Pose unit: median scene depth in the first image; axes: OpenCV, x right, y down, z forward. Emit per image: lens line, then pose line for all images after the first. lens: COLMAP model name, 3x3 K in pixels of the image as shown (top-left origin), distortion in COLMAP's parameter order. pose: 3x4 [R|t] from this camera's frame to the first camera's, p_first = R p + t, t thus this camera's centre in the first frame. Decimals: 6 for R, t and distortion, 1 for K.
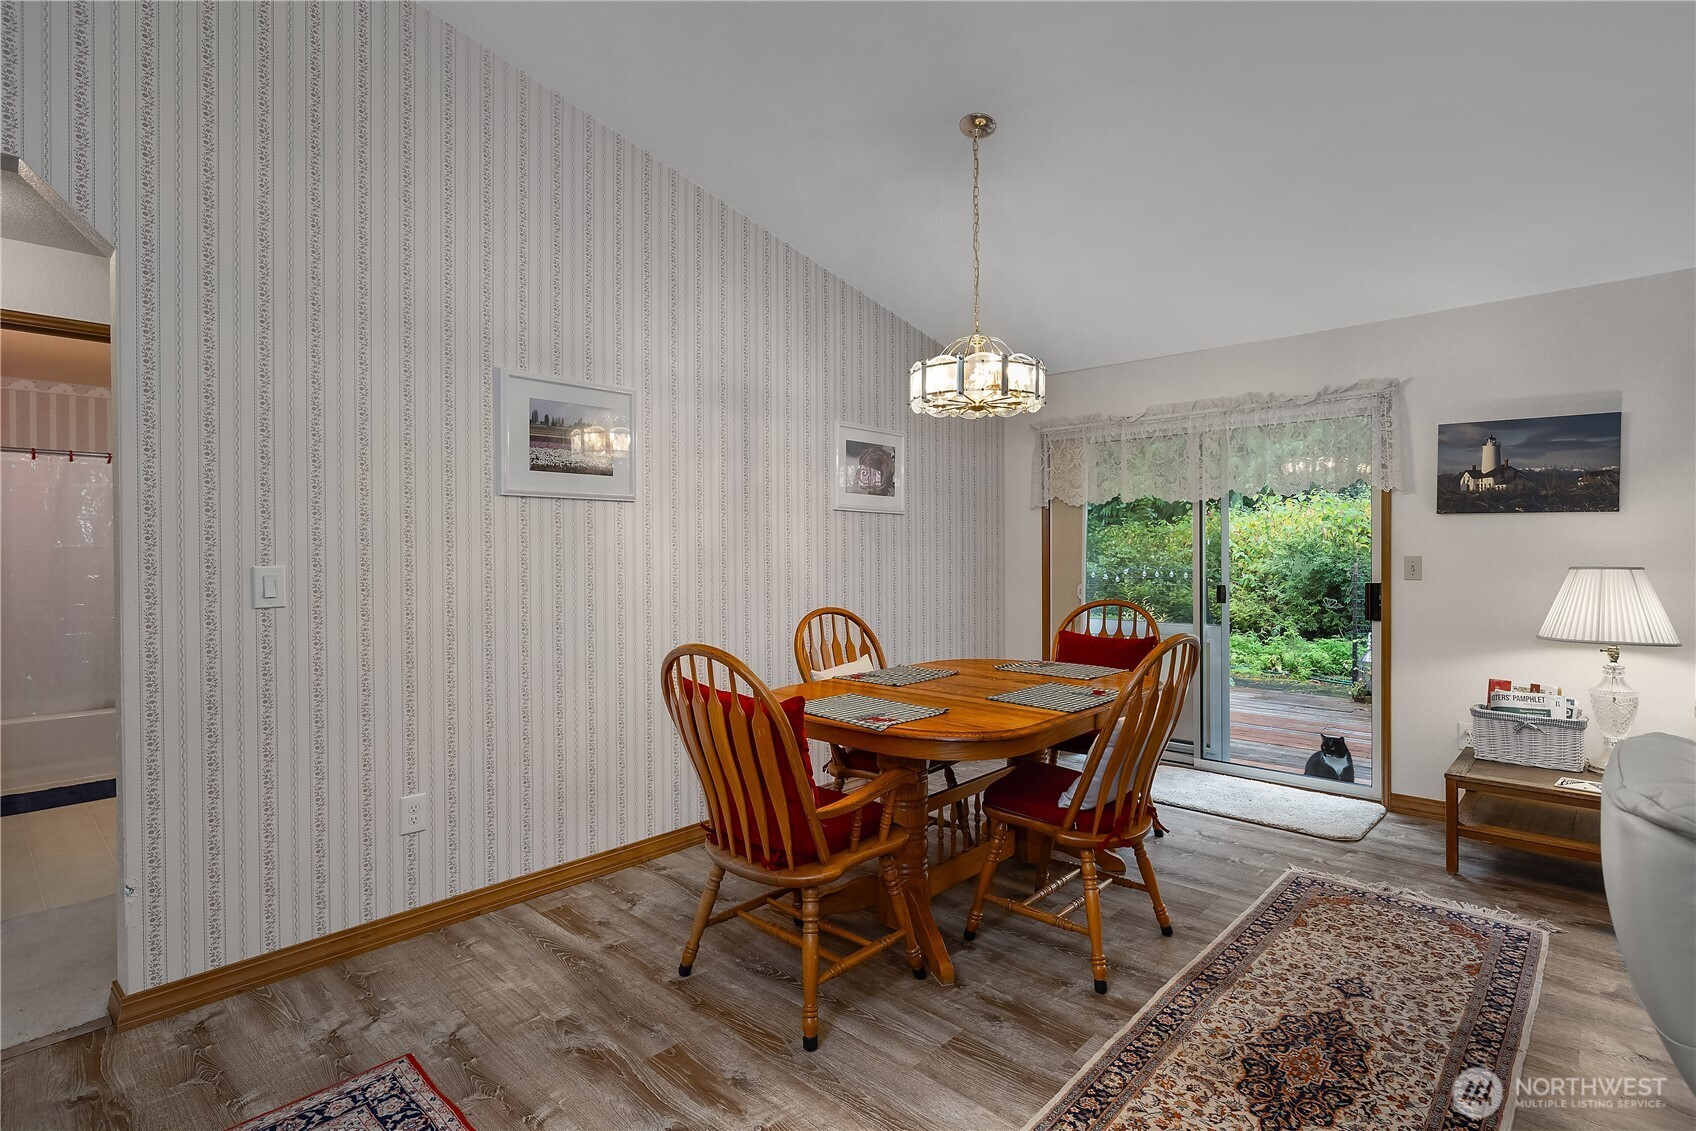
lens RADIAL K [[825.4, 0, 841.7], [0, 825.4, 552.8], [0, 0, 1]] dist [-0.004197, 0.000613]
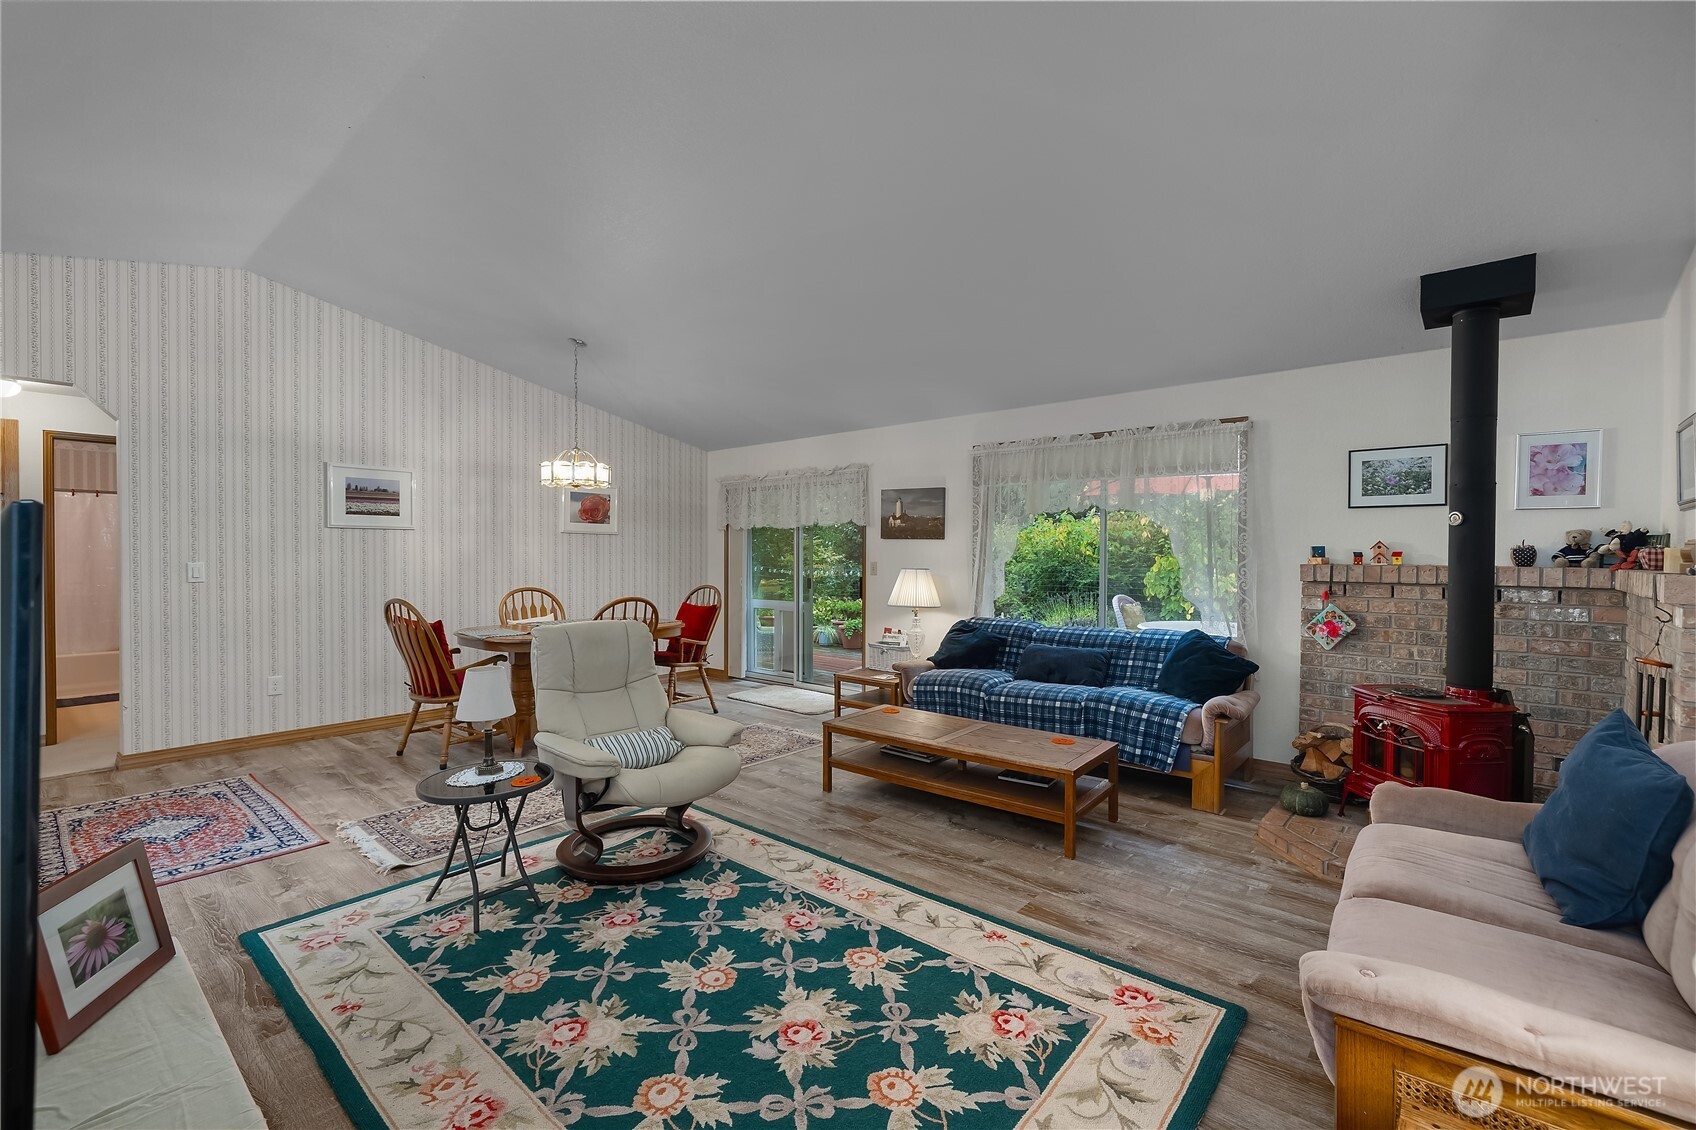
lens RADIAL K [[722.0, 0, 838.2], [0, 722.0, 565.8], [0, 0, 1]] dist [0.000788, -0.000169]
pose [[0.999033, 0.007101, 0.043399, 0.661933], [-0.007745, 0.999862, 0.014697, -0.011932], [-0.043289, -0.015019, 0.998950, -0.698764]]
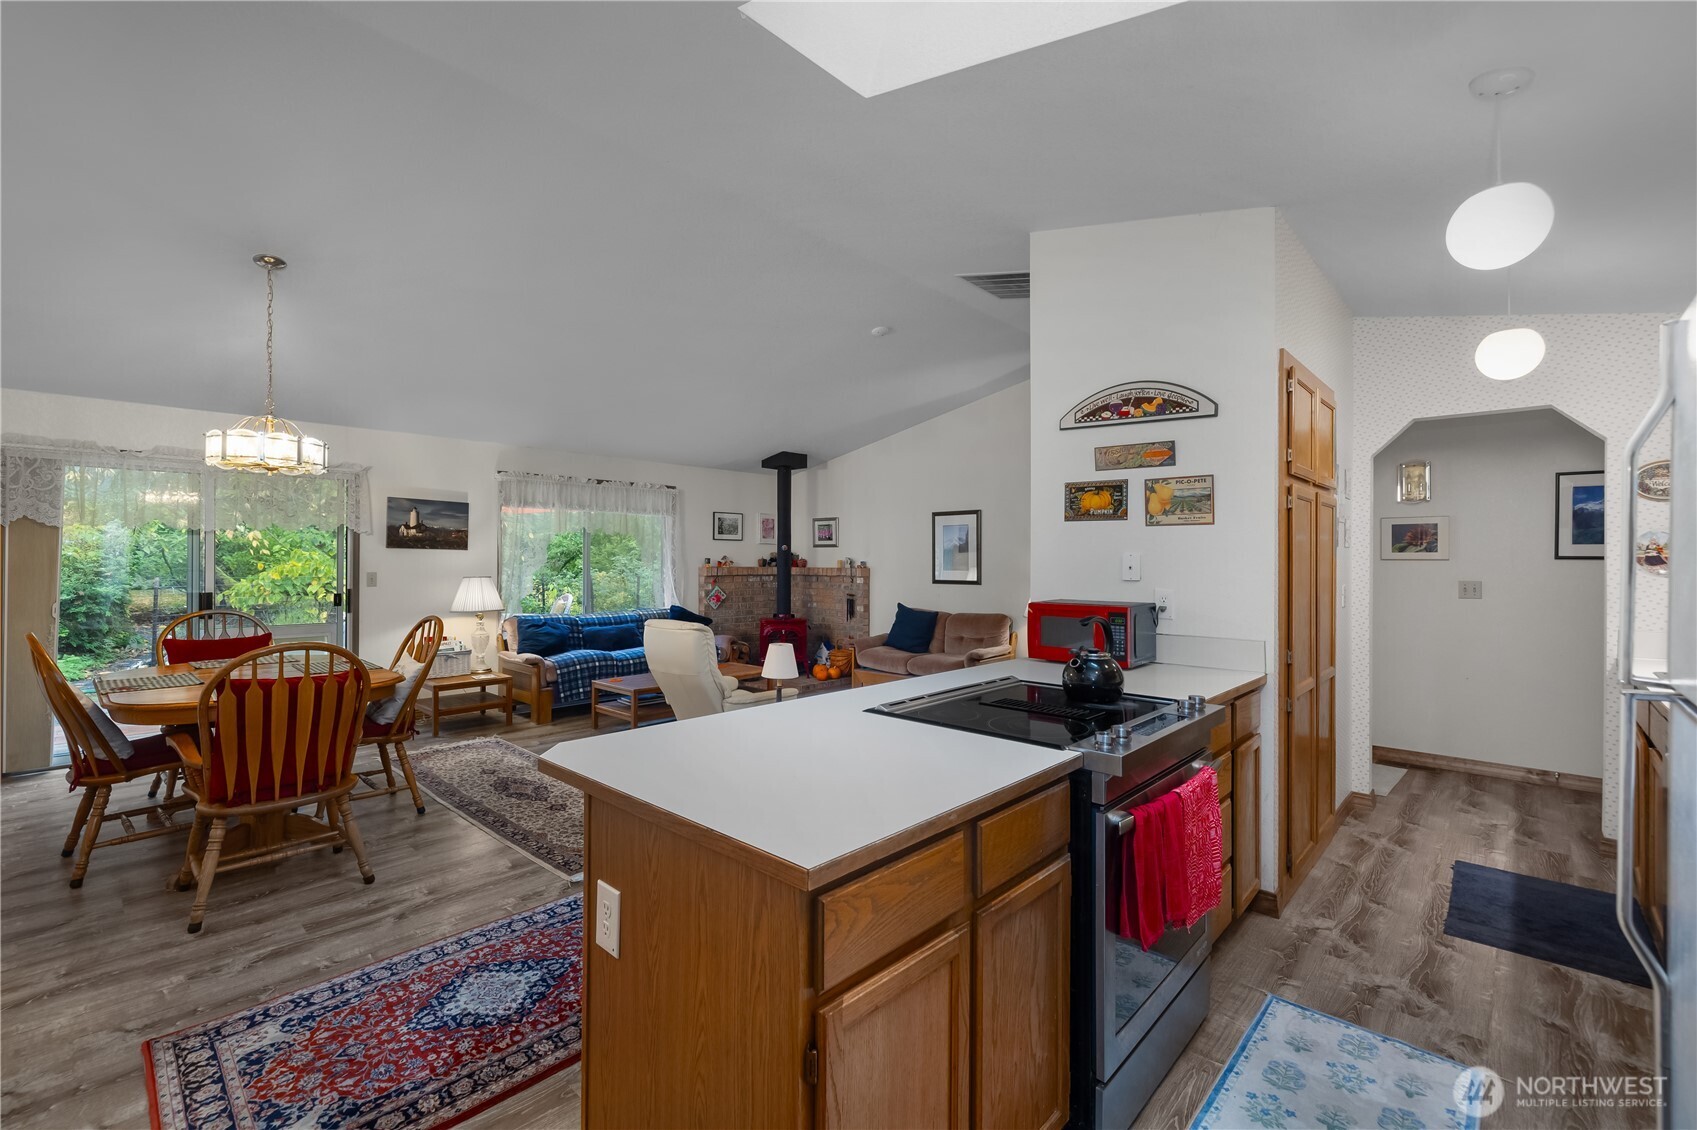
lens RADIAL K [[722.4, 0, 840.5], [0, 722.4, 557.3], [0, 0, 1]] dist [0.000788, -0.000169]
pose [[0.000827, 0.008586, 0.999963, -0.946978], [0.001715, 0.999962, -0.008587, -0.014716], [-0.999998, 0.001722, 0.000813, 0.048452]]
